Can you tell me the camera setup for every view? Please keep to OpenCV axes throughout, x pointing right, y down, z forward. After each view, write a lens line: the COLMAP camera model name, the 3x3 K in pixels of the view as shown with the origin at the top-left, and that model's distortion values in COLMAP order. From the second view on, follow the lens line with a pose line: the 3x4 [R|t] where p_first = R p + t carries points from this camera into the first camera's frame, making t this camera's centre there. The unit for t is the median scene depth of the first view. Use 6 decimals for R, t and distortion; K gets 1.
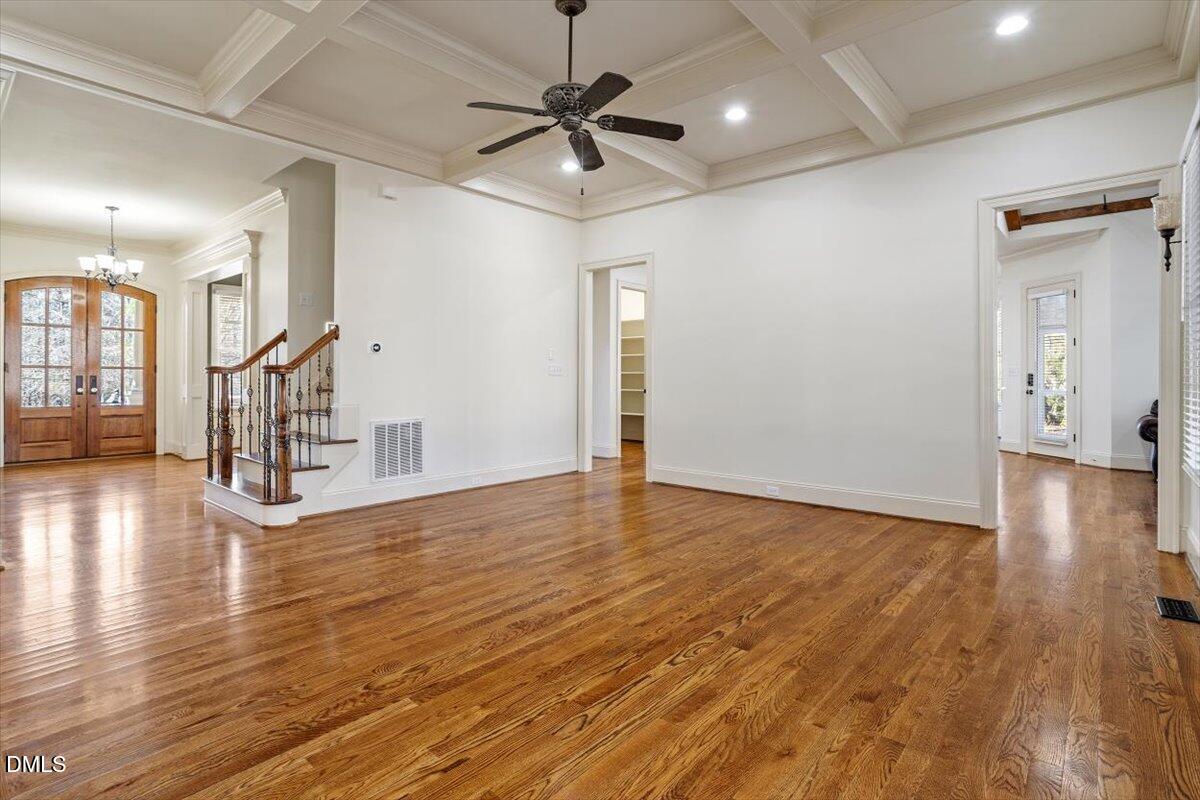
lens RADIAL K [[589.2, 0, 601.1], [0, 589.2, 374.7], [0, 0, 1]] dist [-0.063049, 0.050750]
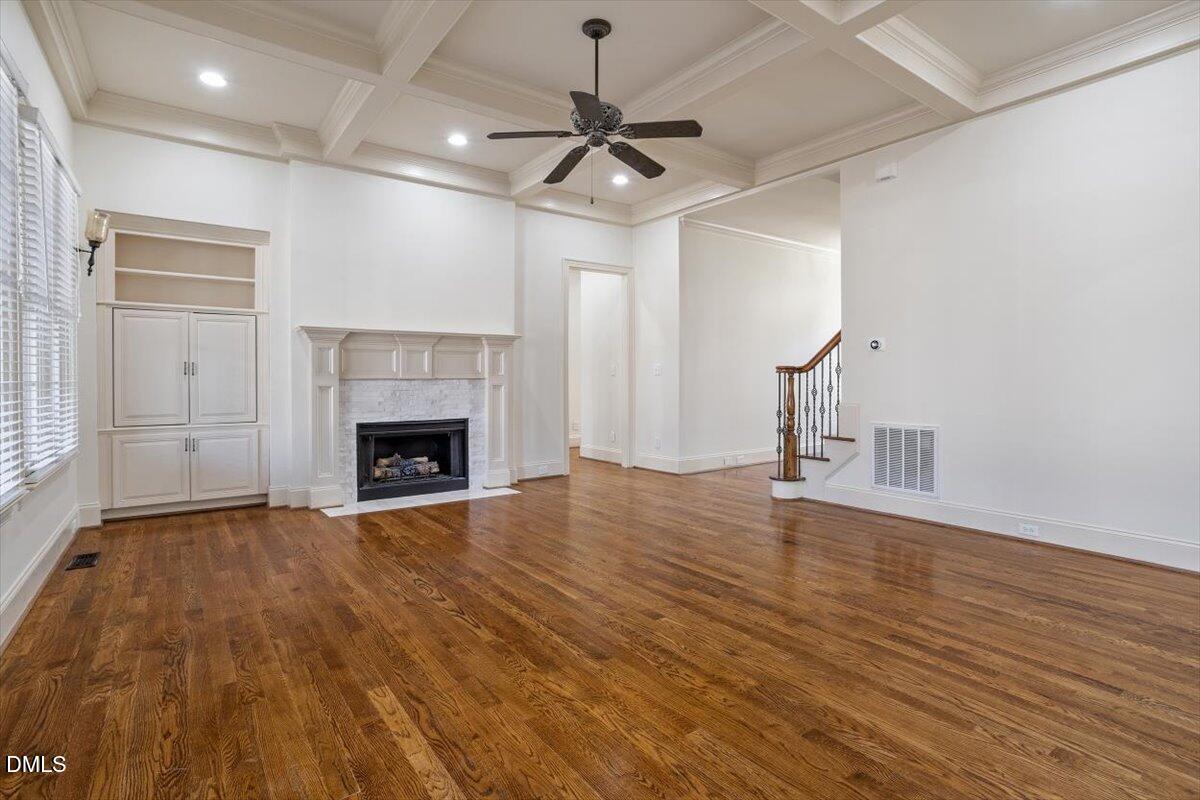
lens RADIAL K [[583.3, 0, 604.2], [0, 583.3, 383.7], [0, 0, 1]] dist [-0.055240, 0.037334]
pose [[-0.197083, 0.012033, -0.980313, 0.873317], [0.002866, 0.999927, 0.011697, 0.005681], [0.980383, -0.000505, -0.197103, 1.077279]]
